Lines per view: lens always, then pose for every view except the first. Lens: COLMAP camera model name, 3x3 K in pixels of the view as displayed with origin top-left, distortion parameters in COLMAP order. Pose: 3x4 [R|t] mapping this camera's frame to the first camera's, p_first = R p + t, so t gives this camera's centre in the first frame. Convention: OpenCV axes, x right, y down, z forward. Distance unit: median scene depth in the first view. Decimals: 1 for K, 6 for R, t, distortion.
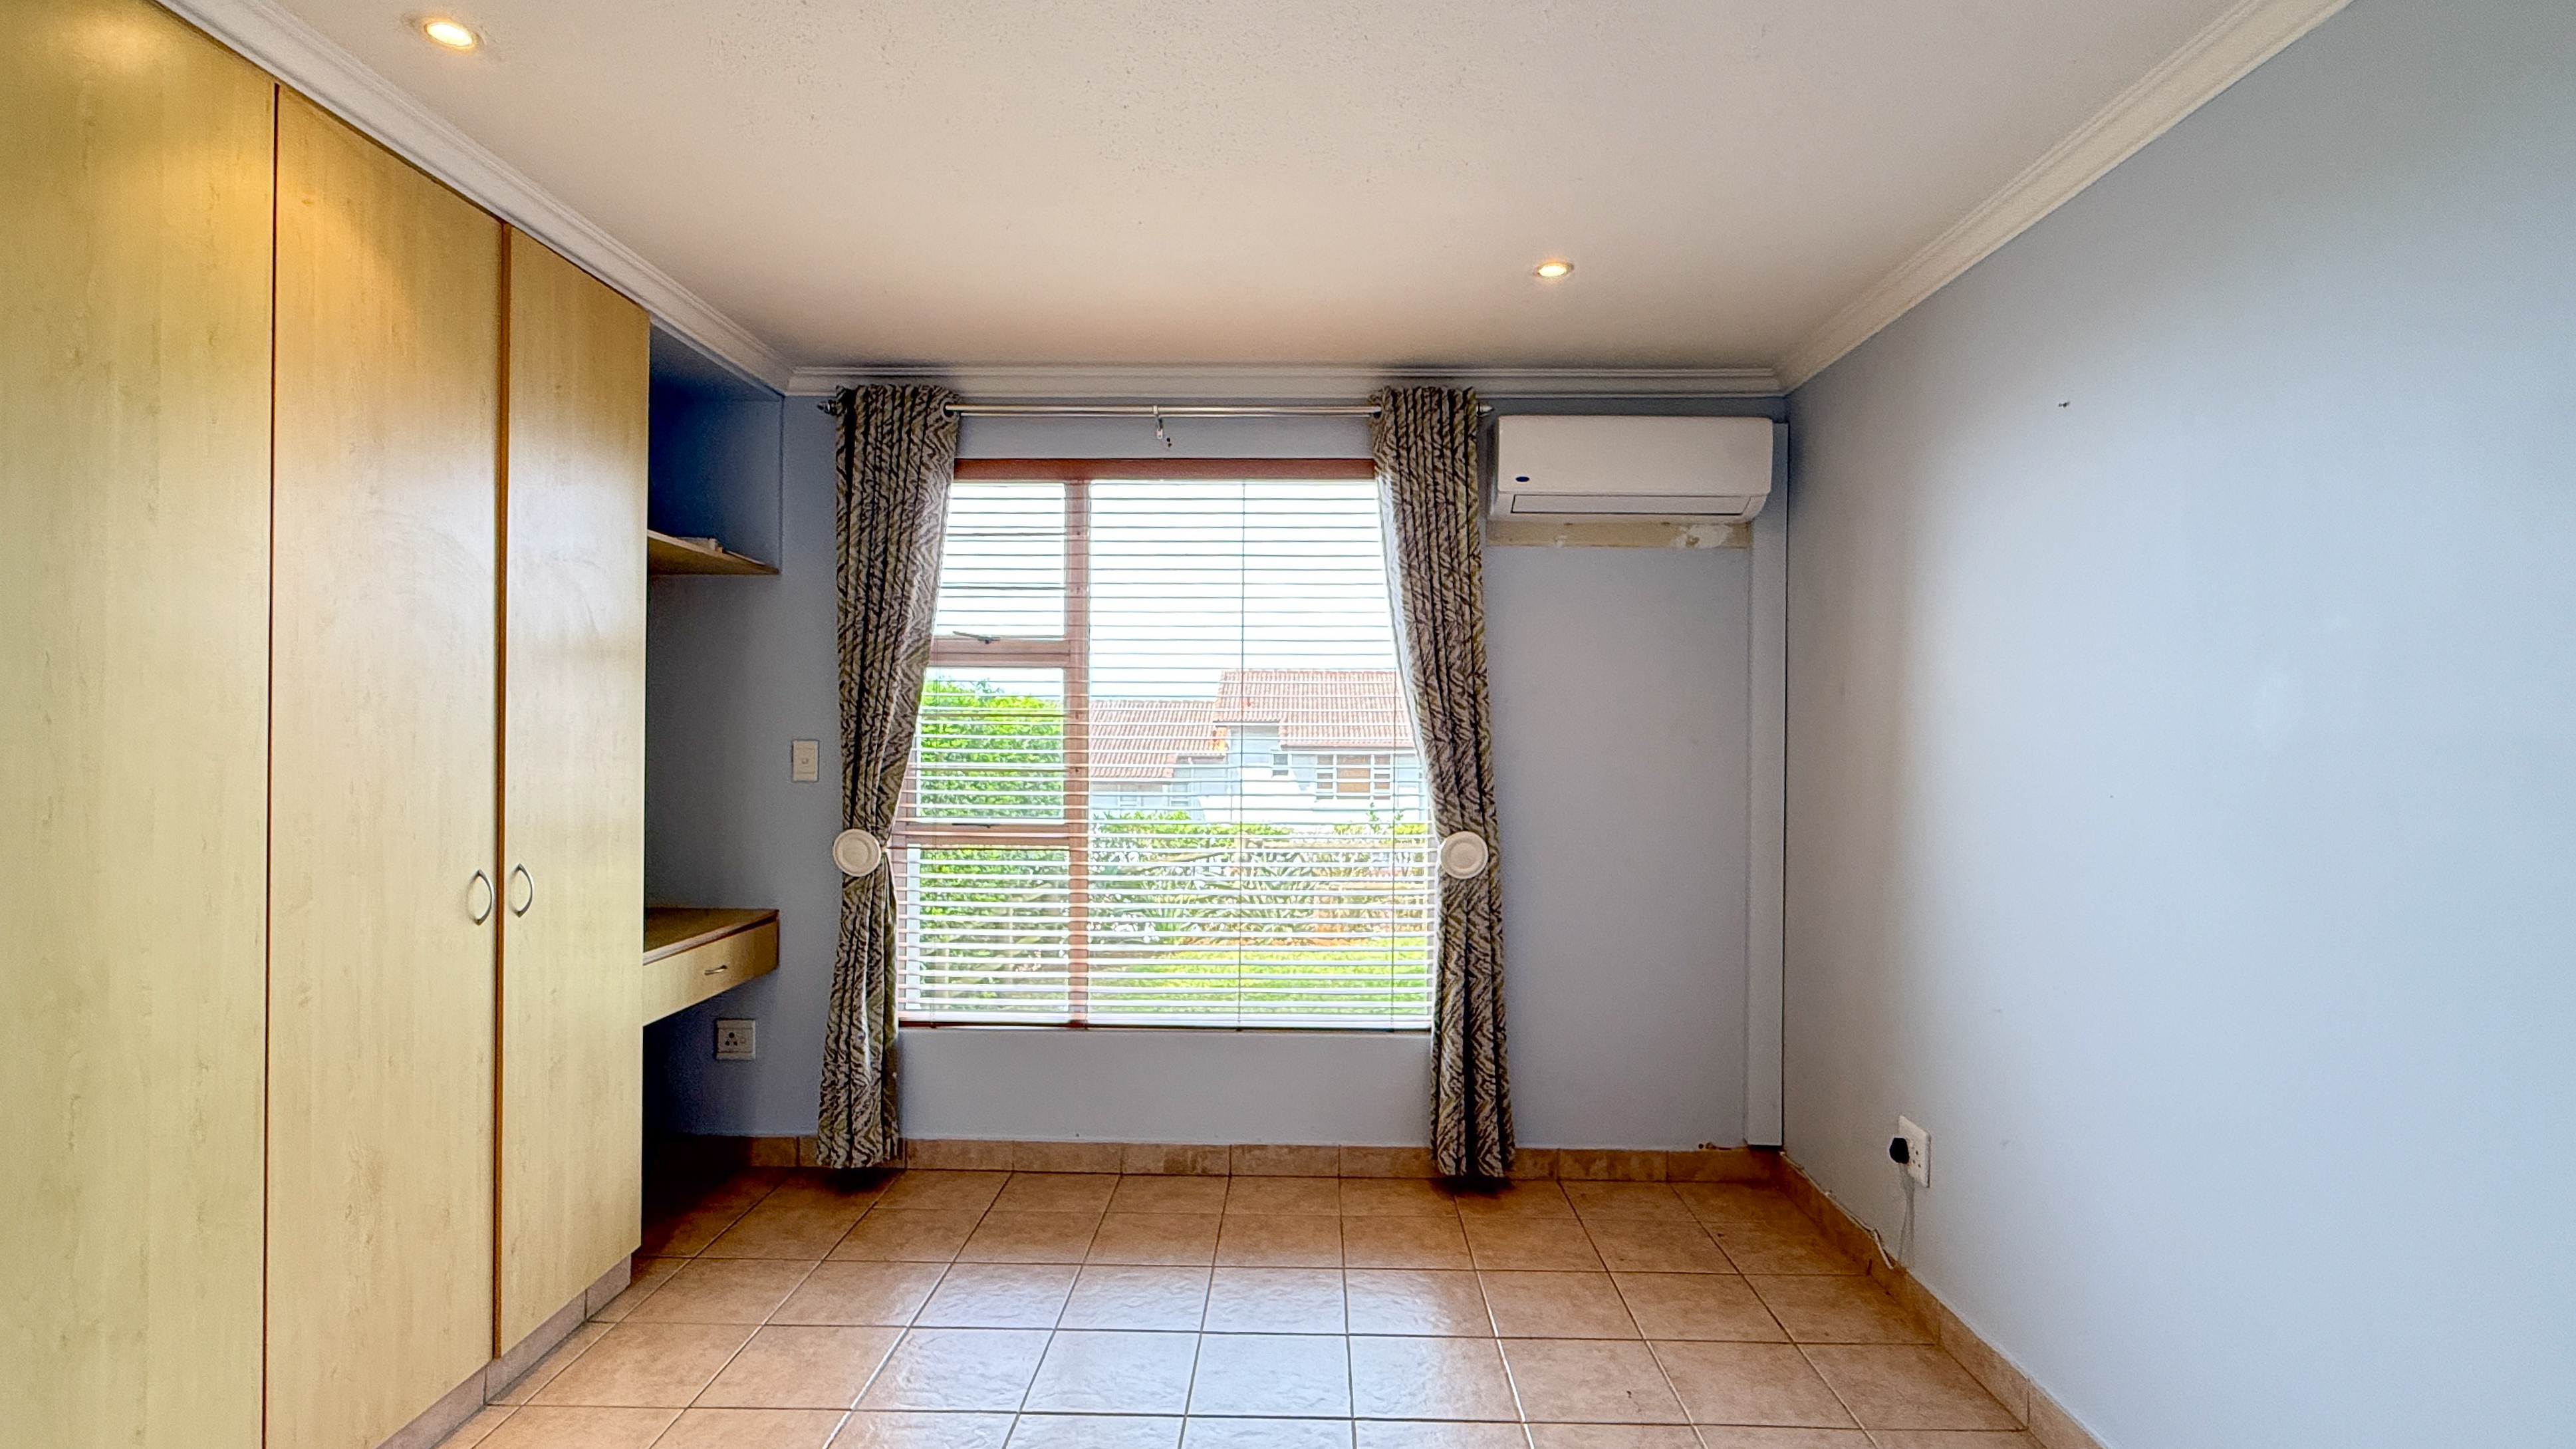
lens RADIAL K [[1183.3, 0, 1288.0], [0, 1183.3, 724.5], [0, 0, 1]] dist [-0.000653, -0.000314]
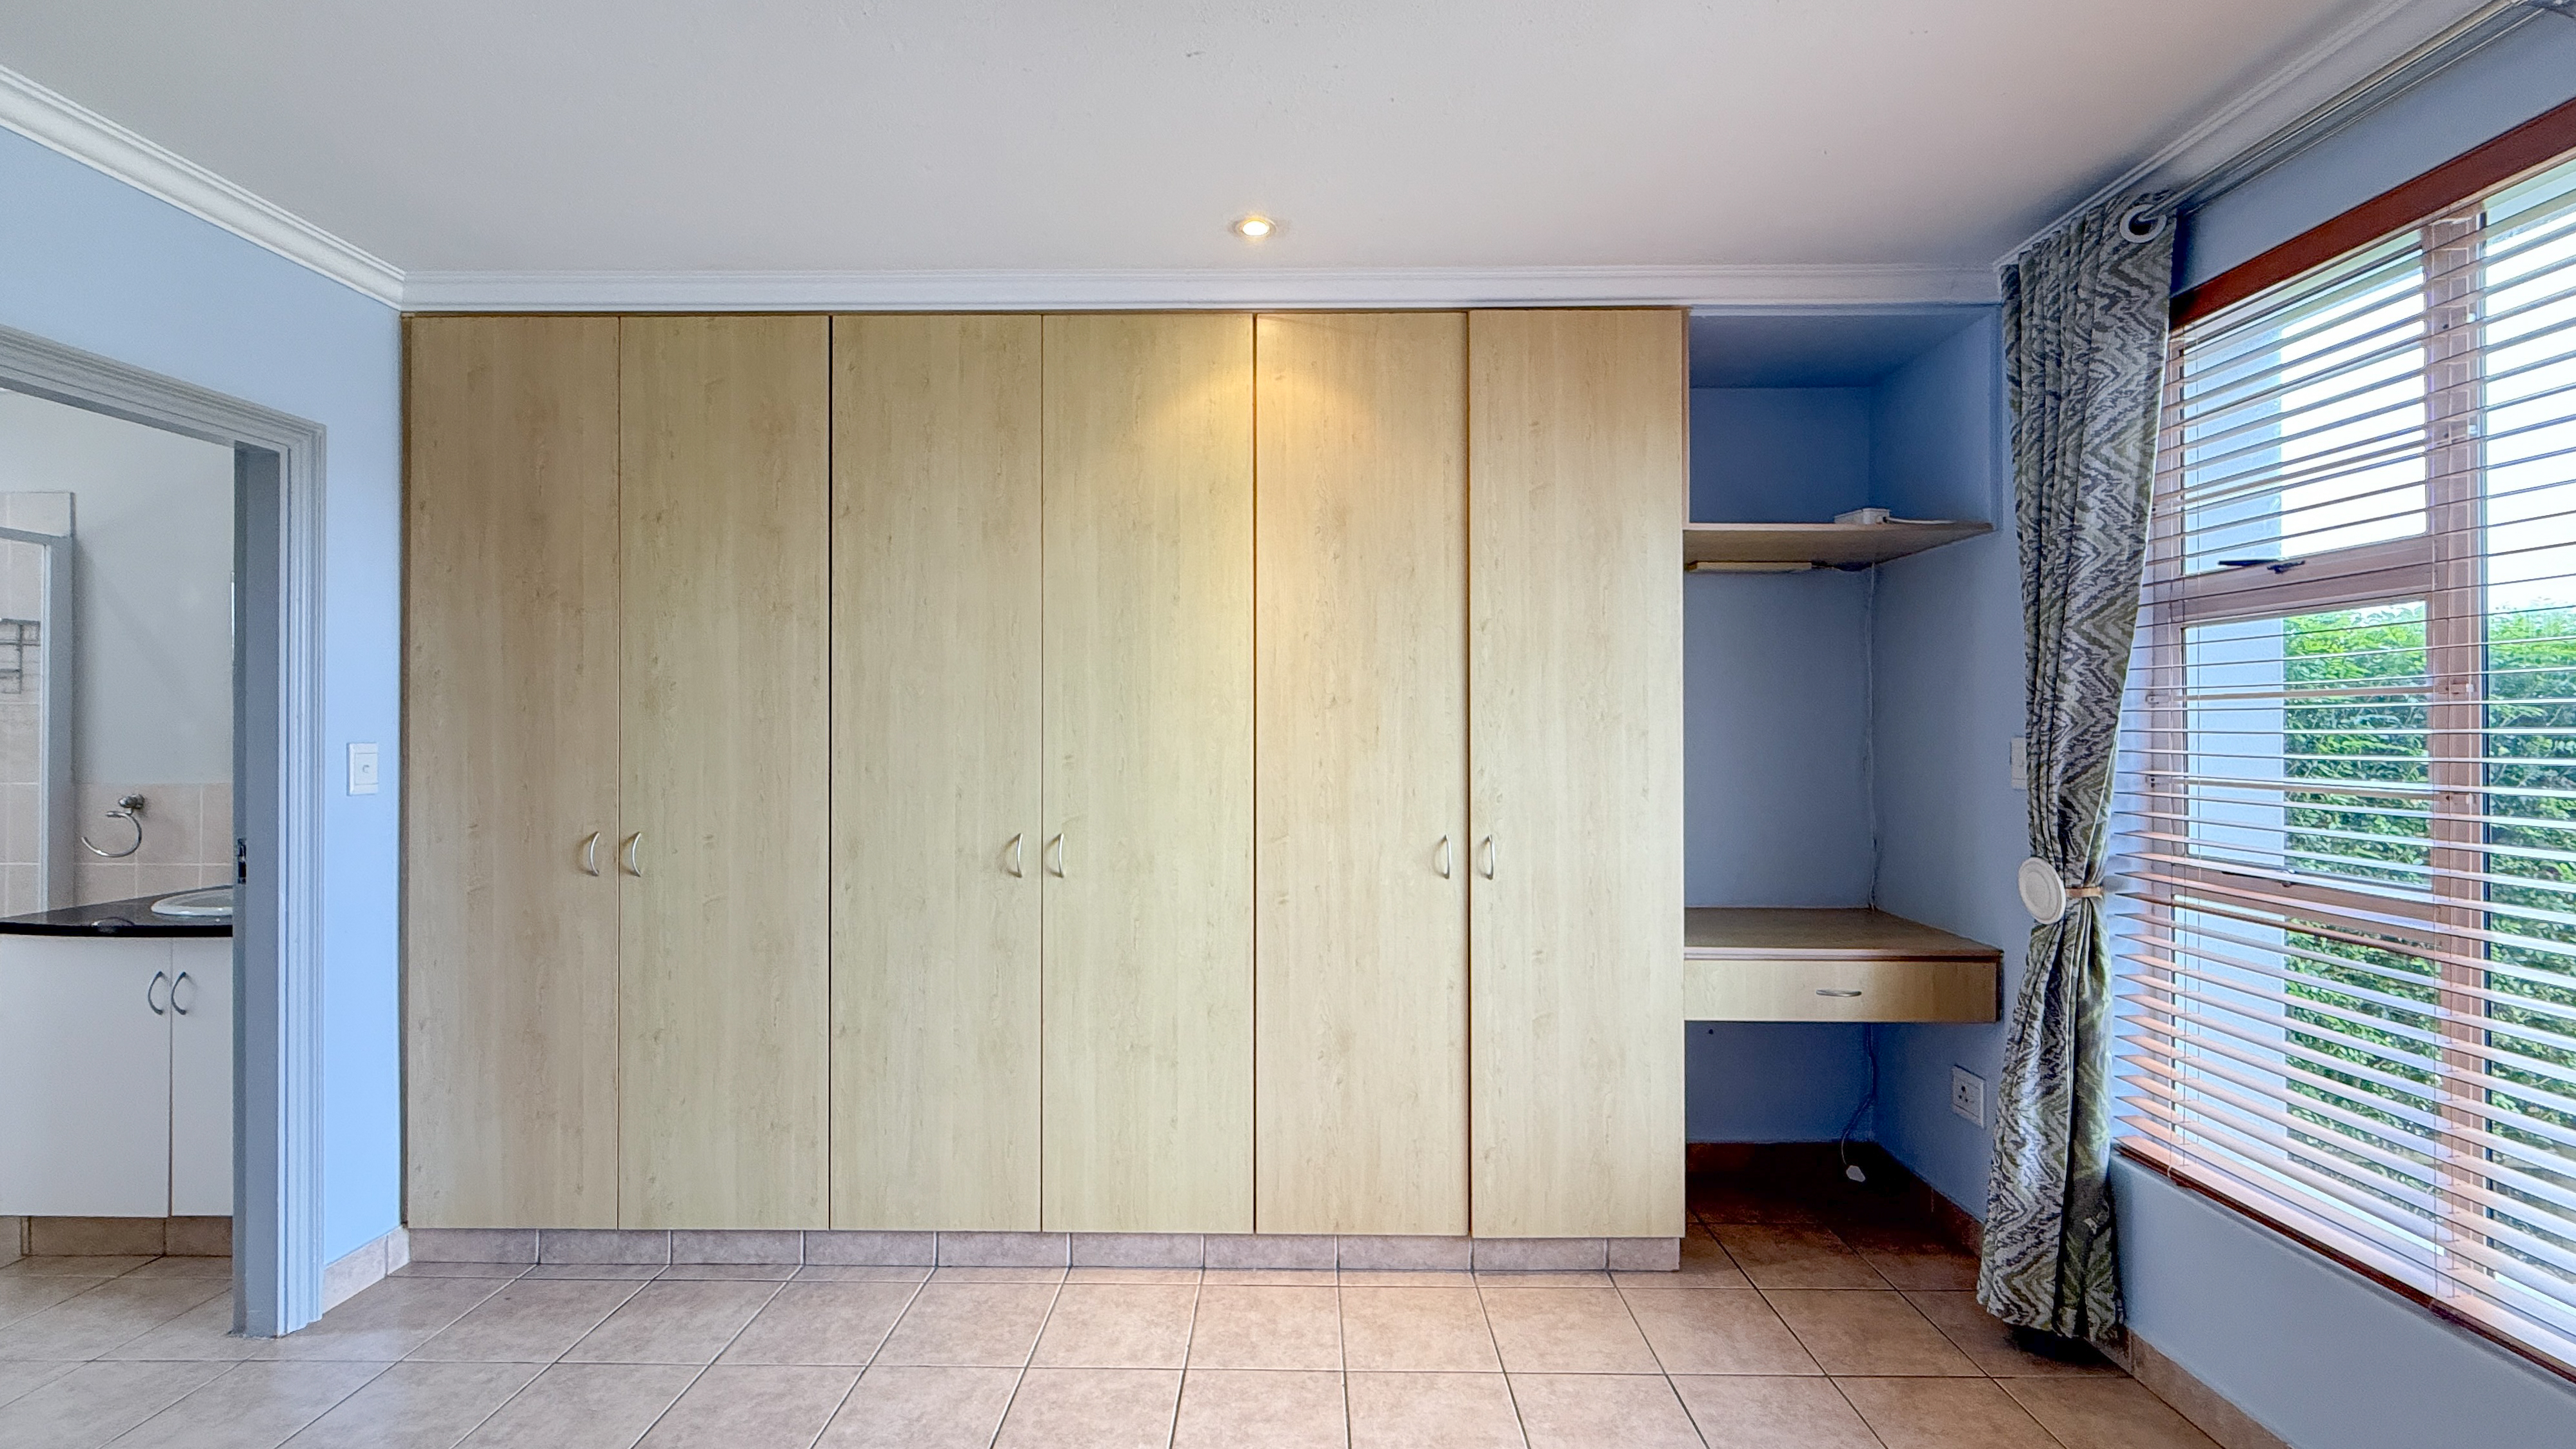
lens RADIAL K [[1022.8, 0, 1288.0], [0, 1022.8, 724.5], [0, 0, 1]] dist [-0.000846, -0.000024]
pose [[0.014085, -0.013621, -0.999808, 0.298272], [0.003721, 0.999901, -0.013569, 0.014698], [0.999894, -0.003529, 0.014134, 0.605240]]
